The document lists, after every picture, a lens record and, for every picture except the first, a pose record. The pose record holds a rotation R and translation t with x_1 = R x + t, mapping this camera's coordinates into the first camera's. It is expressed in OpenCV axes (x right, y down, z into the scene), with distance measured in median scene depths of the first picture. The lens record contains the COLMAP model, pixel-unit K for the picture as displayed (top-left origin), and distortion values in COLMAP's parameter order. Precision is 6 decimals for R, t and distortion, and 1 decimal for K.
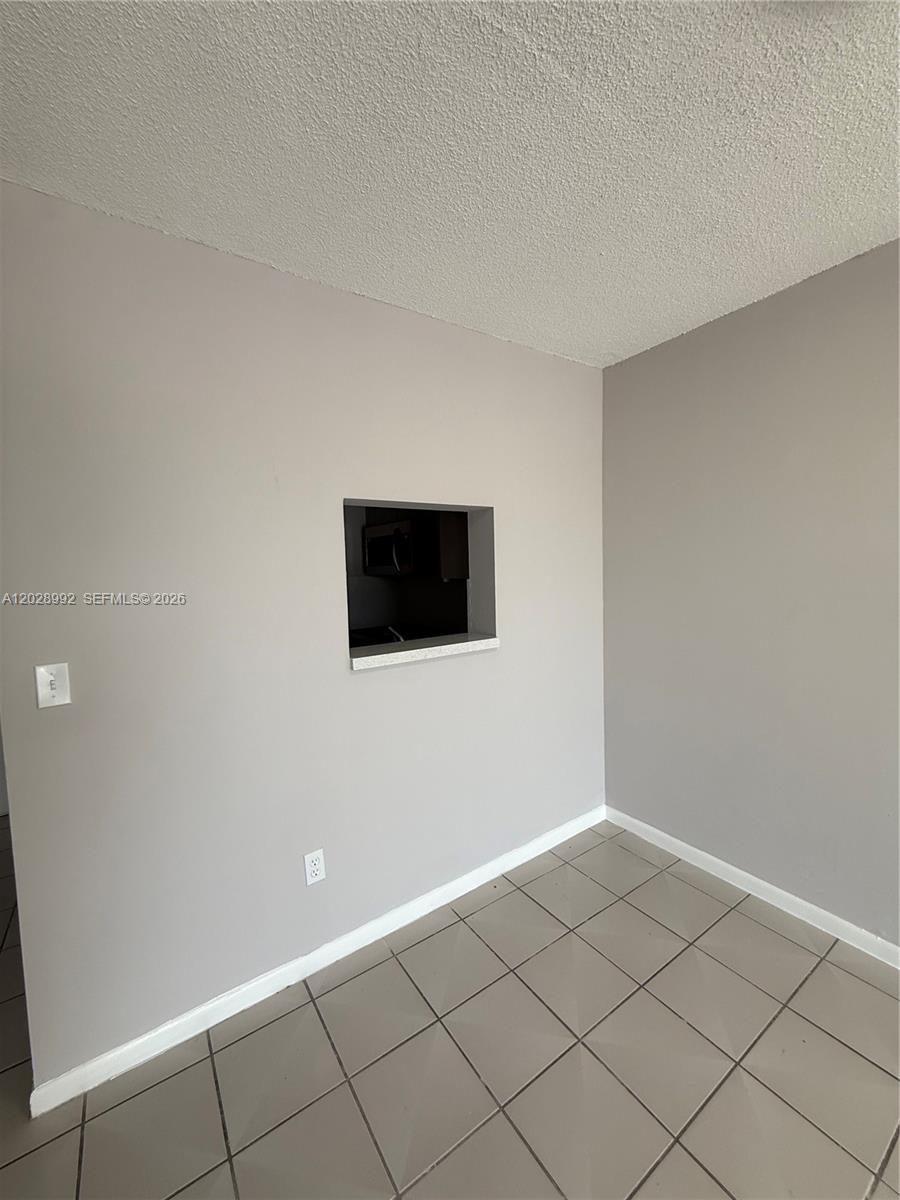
lens RADIAL K [[480.7, 0, 450.4], [0, 480.7, 598.3], [0, 0, 1]] dist [-0.000924, 0.001002]
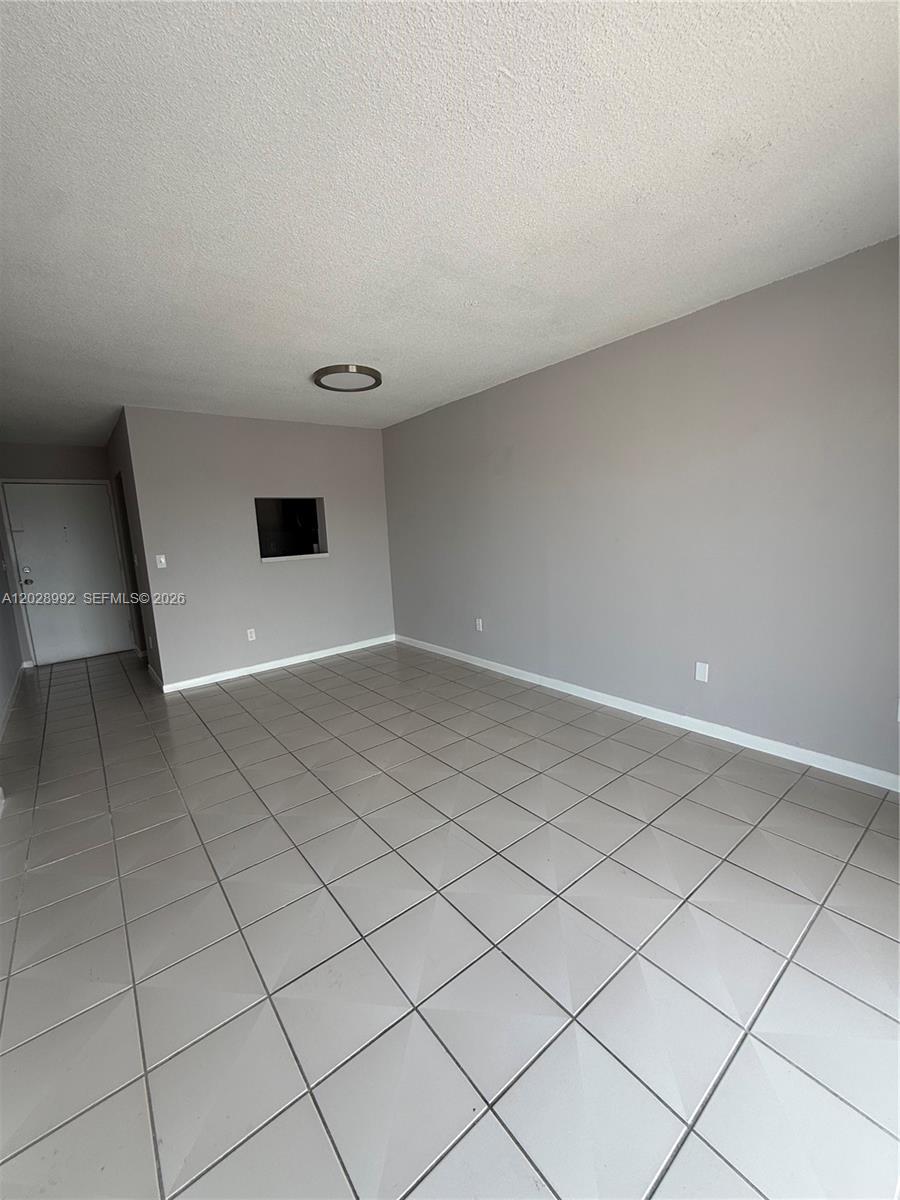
lens RADIAL K [[480.7, 0, 450.7], [0, 480.7, 597.2], [0, 0, 1]] dist [-0.000924, 0.001002]
pose [[0.997698, -0.027838, 0.061844, 0.548402], [0.022637, 0.996272, 0.083249, 0.115021], [-0.063931, -0.081657, 0.994608, -1.416909]]
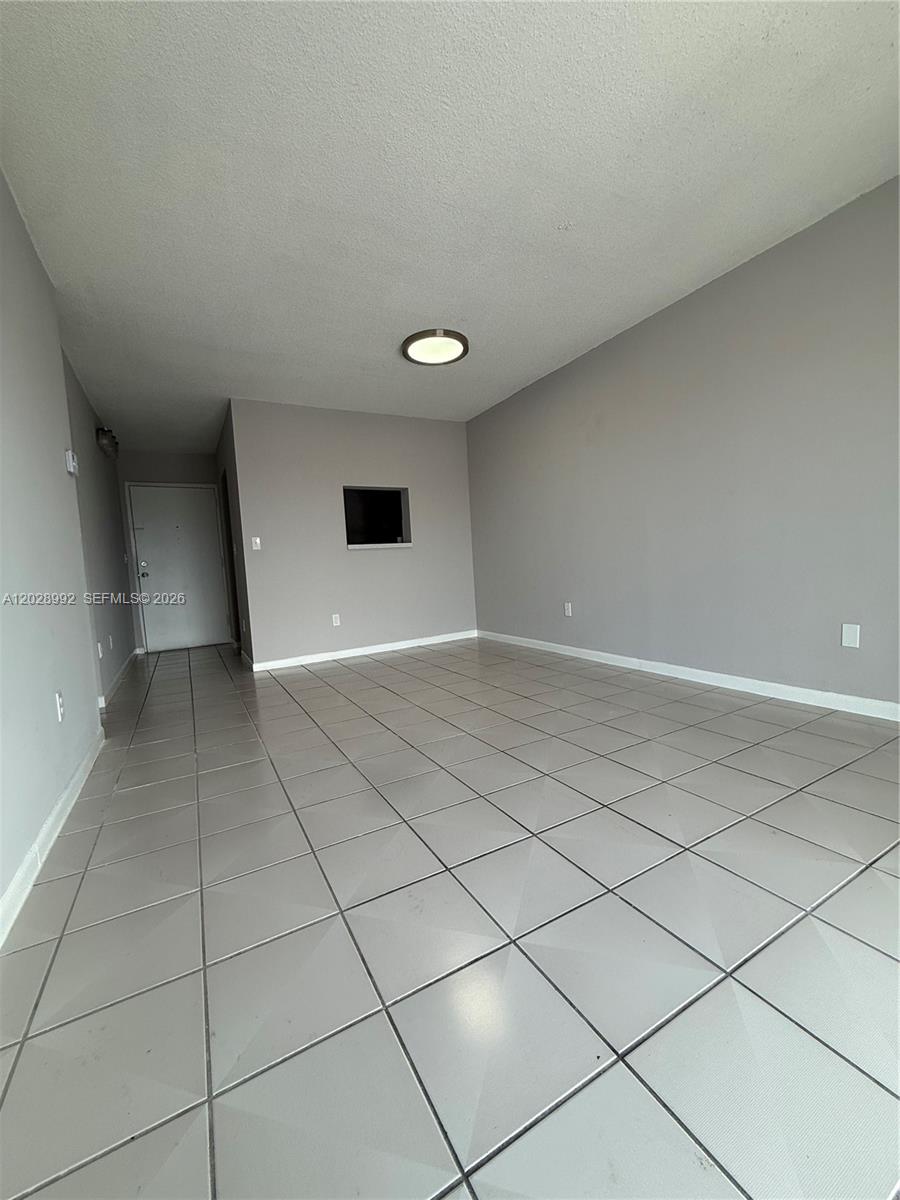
lens RADIAL K [[480.7, 0, 450.6], [0, 480.7, 597.4], [0, 0, 1]] dist [-0.000924, 0.001002]
pose [[0.994822, -0.020577, -0.099524, 0.518627], [0.021516, 0.999733, 0.008374, 0.334202], [0.099325, -0.010472, 0.995000, -1.339363]]
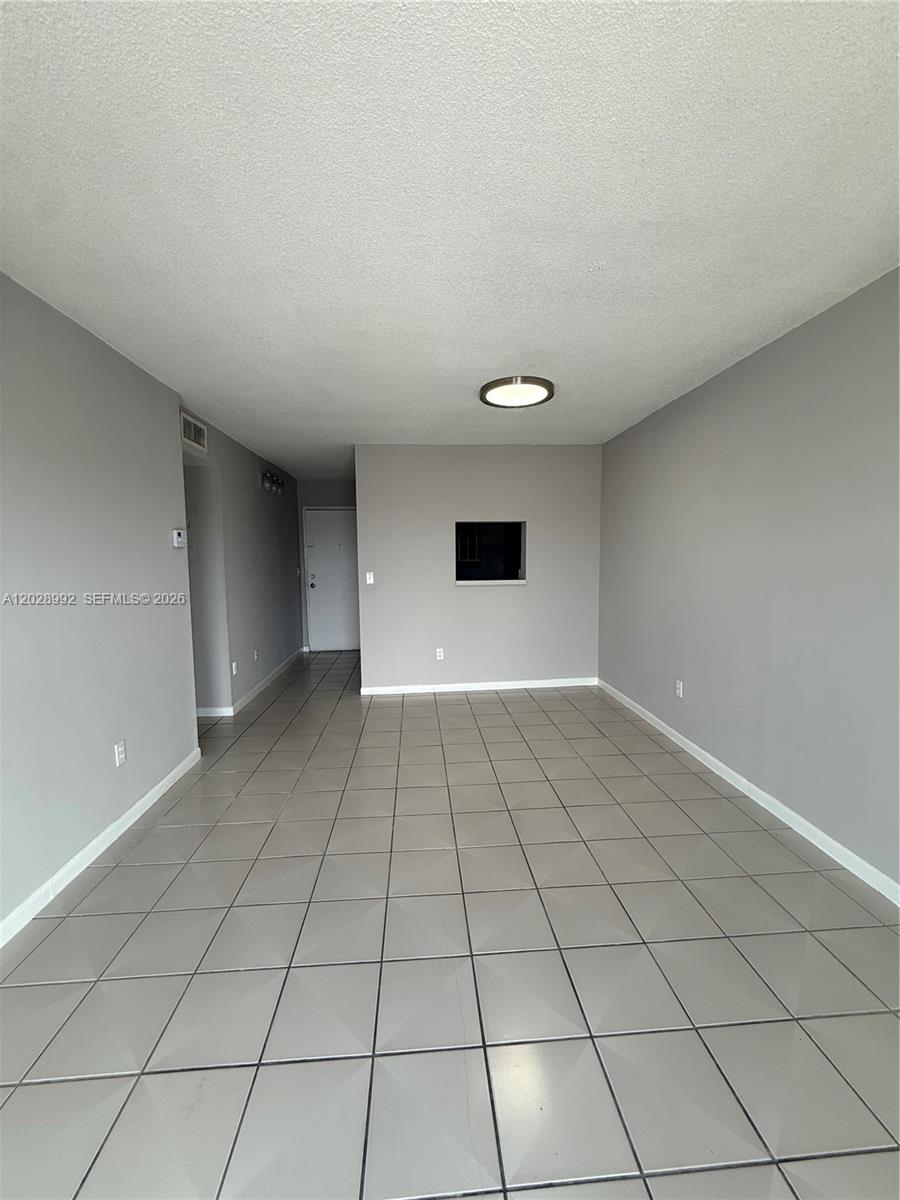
lens RADIAL K [[480.7, 0, 447.9], [0, 480.7, 596.4], [0, 0, 1]] dist [-0.000924, 0.001002]
pose [[0.860786, 0.065982, -0.504671, 0.917833], [-0.047532, 0.997649, 0.049363, 0.065827], [0.506742, -0.018503, 0.861899, -1.104352]]
